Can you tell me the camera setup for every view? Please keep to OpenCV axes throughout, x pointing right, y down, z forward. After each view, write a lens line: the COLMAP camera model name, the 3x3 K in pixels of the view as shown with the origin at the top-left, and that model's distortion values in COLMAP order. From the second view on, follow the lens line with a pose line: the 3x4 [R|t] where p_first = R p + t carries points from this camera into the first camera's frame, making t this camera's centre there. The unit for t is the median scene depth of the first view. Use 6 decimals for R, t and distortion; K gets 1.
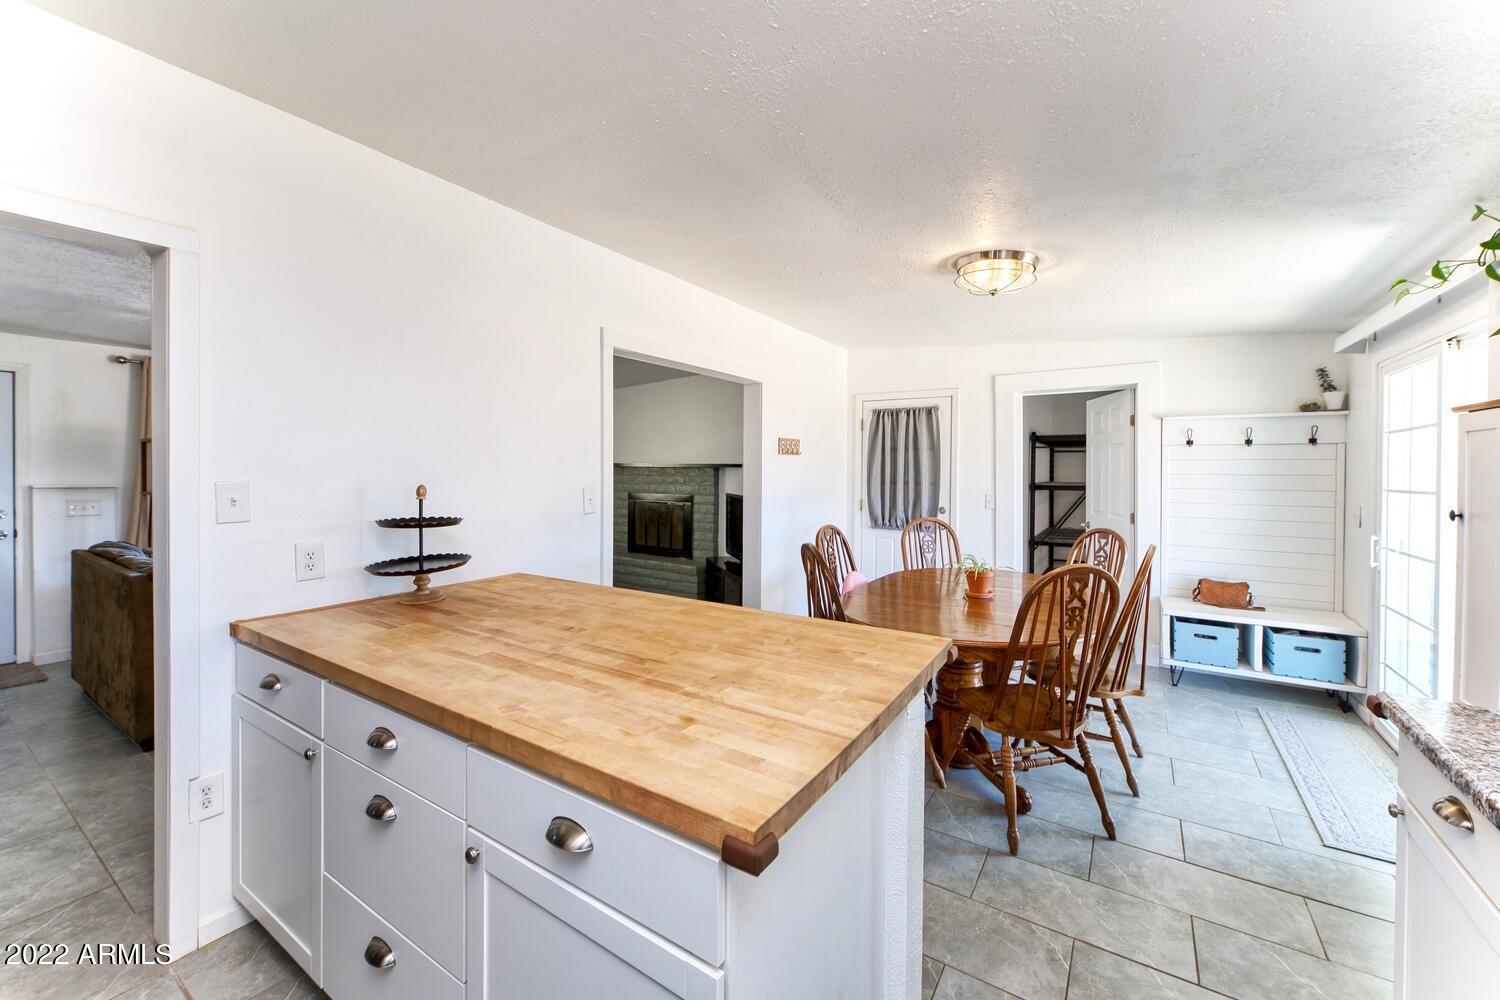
lens RADIAL K [[589.8, 0, 750.3], [0, 589.8, 473.5], [0, 0, 1]] dist [0.000501, 0.000178]
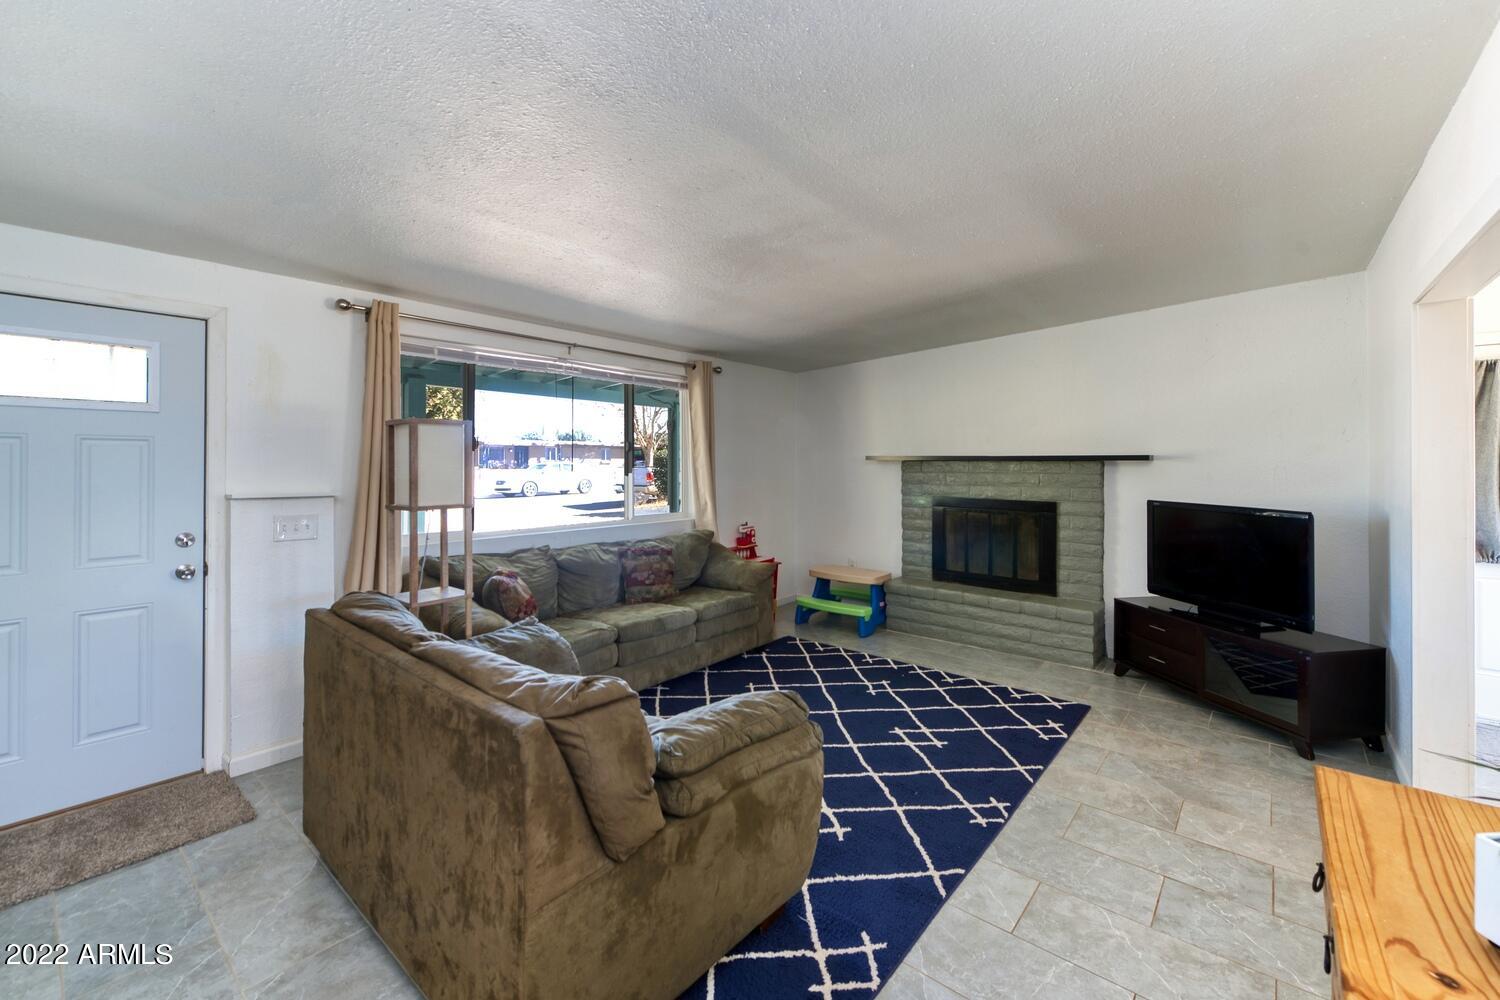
lens RADIAL K [[612.8, 0, 751.7], [0, 612.8, 461.1], [0, 0, 1]] dist [0.022756, 0.000095]
pose [[0.991959, -0.005517, -0.126437, -0.437874], [0.004402, 0.999949, -0.009099, -0.006732], [0.126480, 0.008469, 0.991933, 0.307397]]
